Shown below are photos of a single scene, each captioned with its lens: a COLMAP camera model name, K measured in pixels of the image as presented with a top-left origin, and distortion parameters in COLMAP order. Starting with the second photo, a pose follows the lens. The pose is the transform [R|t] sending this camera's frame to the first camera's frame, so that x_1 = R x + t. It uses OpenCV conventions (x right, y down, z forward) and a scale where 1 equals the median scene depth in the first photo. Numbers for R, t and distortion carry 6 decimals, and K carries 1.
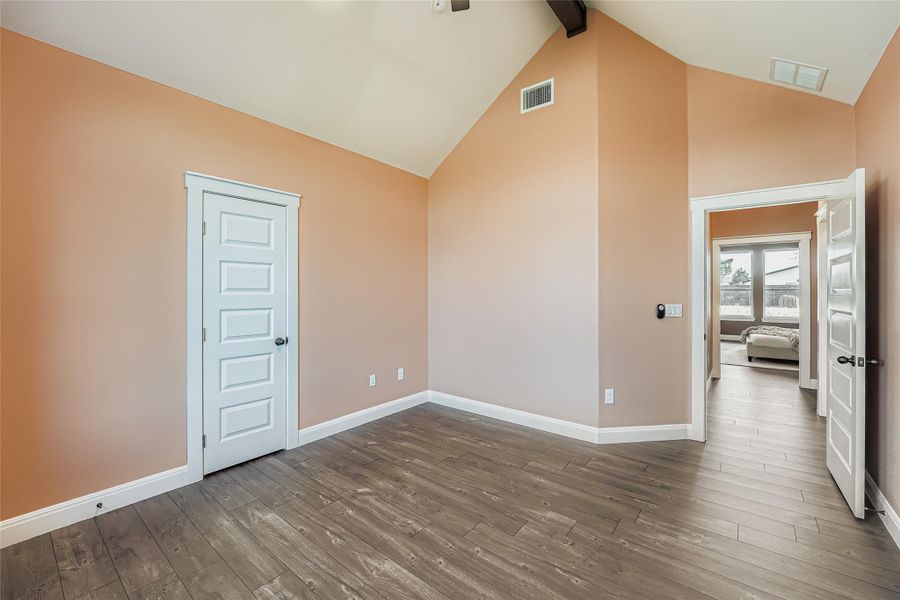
lens RADIAL K [[366.1, 0, 449.4], [0, 366.1, 293.4], [0, 0, 1]] dist [-0.012165, 0.000401]
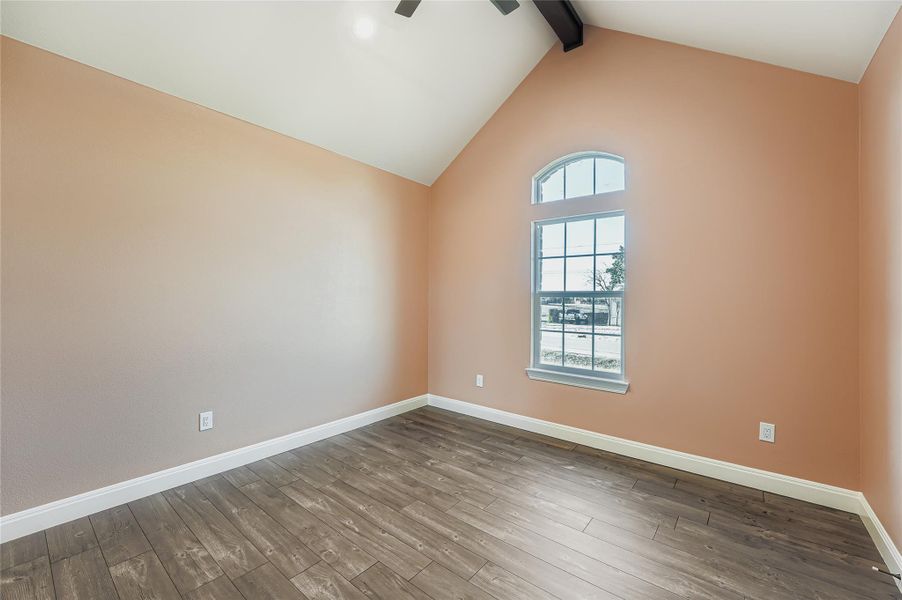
lens RADIAL K [[366.9, 0, 450.4], [0, 366.9, 293.3], [0, 0, 1]] dist [-0.012165, 0.000401]
pose [[-0.999951, -0.007897, 0.005914, -0.006238], [-0.007972, 0.999888, -0.012705, -0.002858], [-0.005813, -0.012751, -0.999902, 1.529903]]
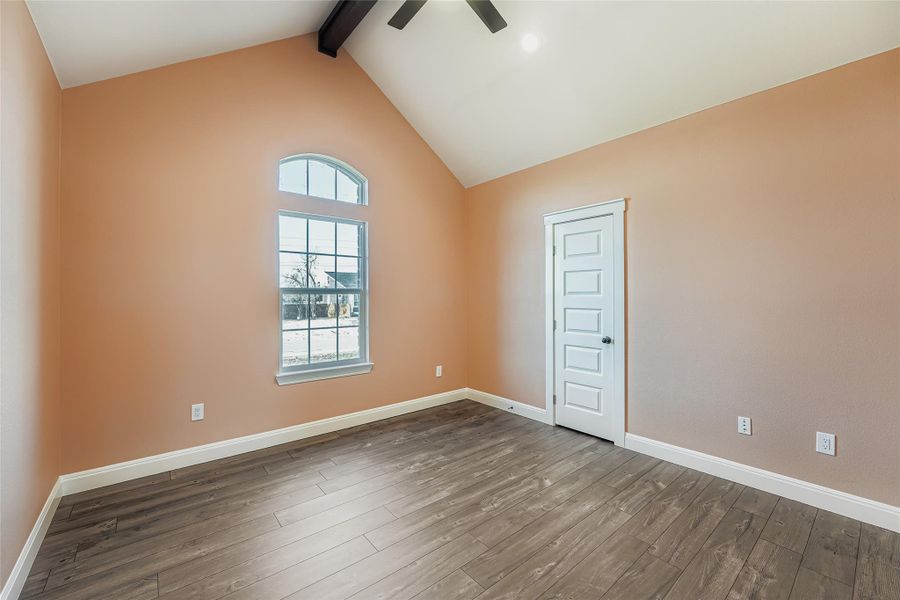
lens RADIAL K [[366.1, 0, 449.4], [0, 366.1, 293.4], [0, 0, 1]] dist [-0.012165, 0.000401]
pose [[-0.200509, -0.003889, -0.979684, 0.839484], [0.002935, 0.999985, -0.004570, -0.004660], [0.979687, -0.003792, -0.200495, 0.913310]]
